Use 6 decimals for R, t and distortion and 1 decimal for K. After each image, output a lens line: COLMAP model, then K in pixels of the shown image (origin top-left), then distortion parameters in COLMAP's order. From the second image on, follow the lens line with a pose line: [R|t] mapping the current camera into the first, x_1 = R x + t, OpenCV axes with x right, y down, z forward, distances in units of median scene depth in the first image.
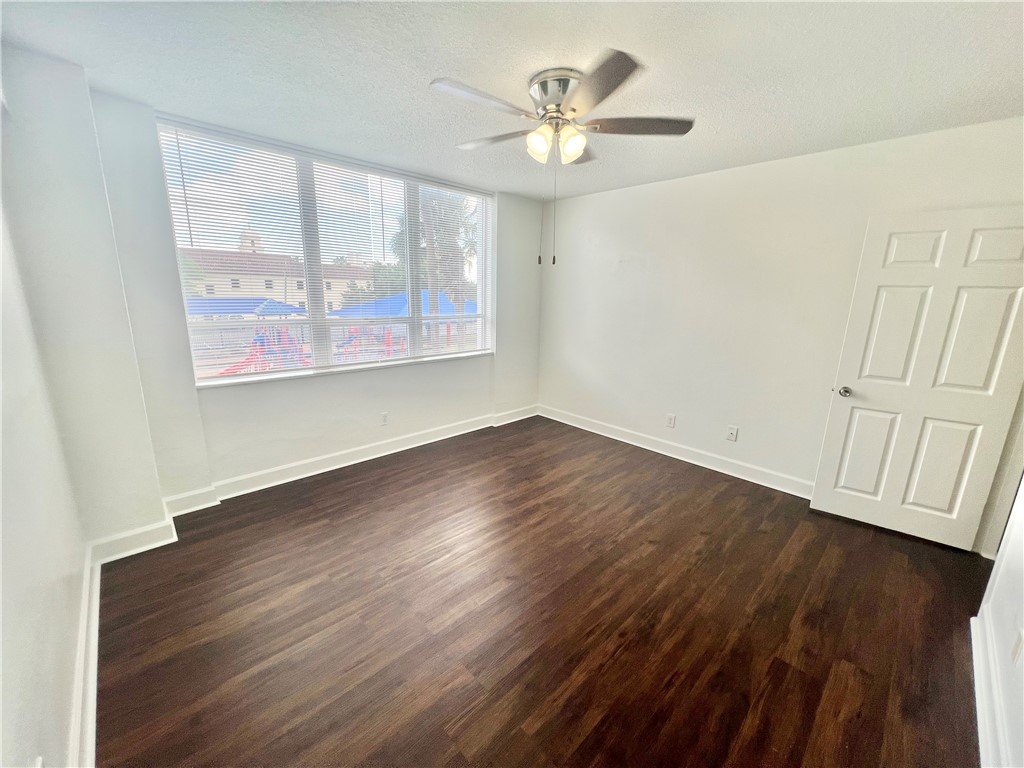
lens RADIAL K [[409.4, 0, 510.8], [0, 409.4, 384.3], [0, 0, 1]] dist [-0.003472, 0.001243]
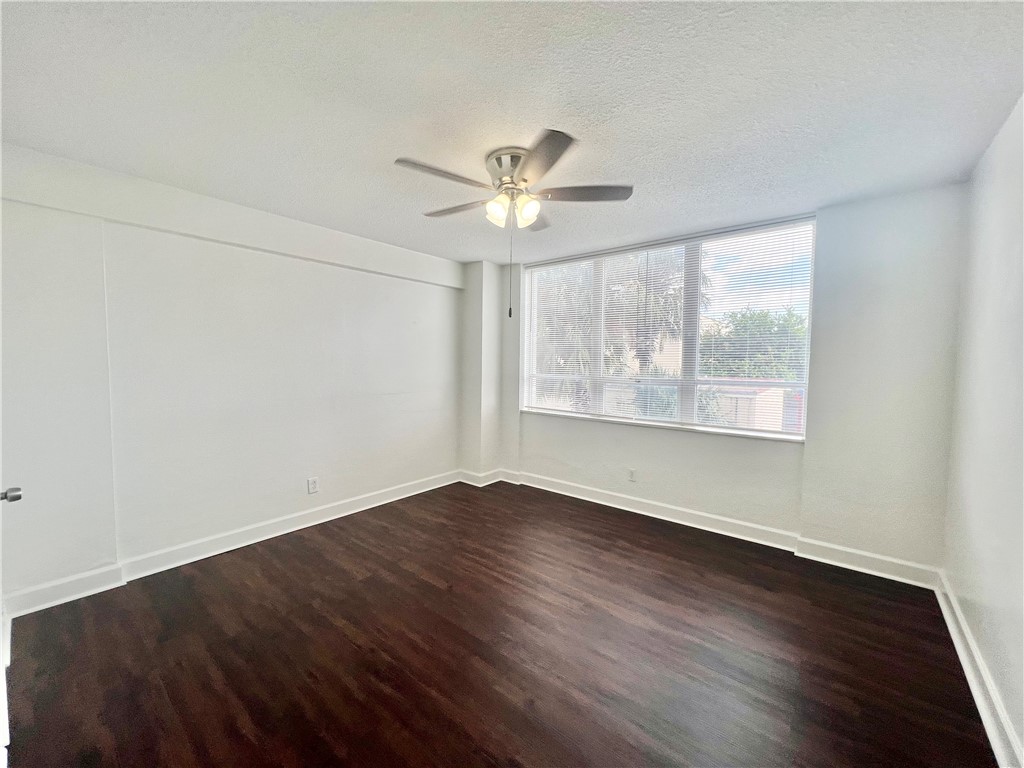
lens RADIAL K [[409.4, 0, 510.5], [0, 409.4, 385.8], [0, 0, 1]] dist [-0.003472, 0.001243]
pose [[0.111360, 0.037244, -0.993082, 0.730049], [-0.228124, 0.973571, 0.010931, -0.081377], [0.967243, 0.225329, 0.116913, 0.582771]]
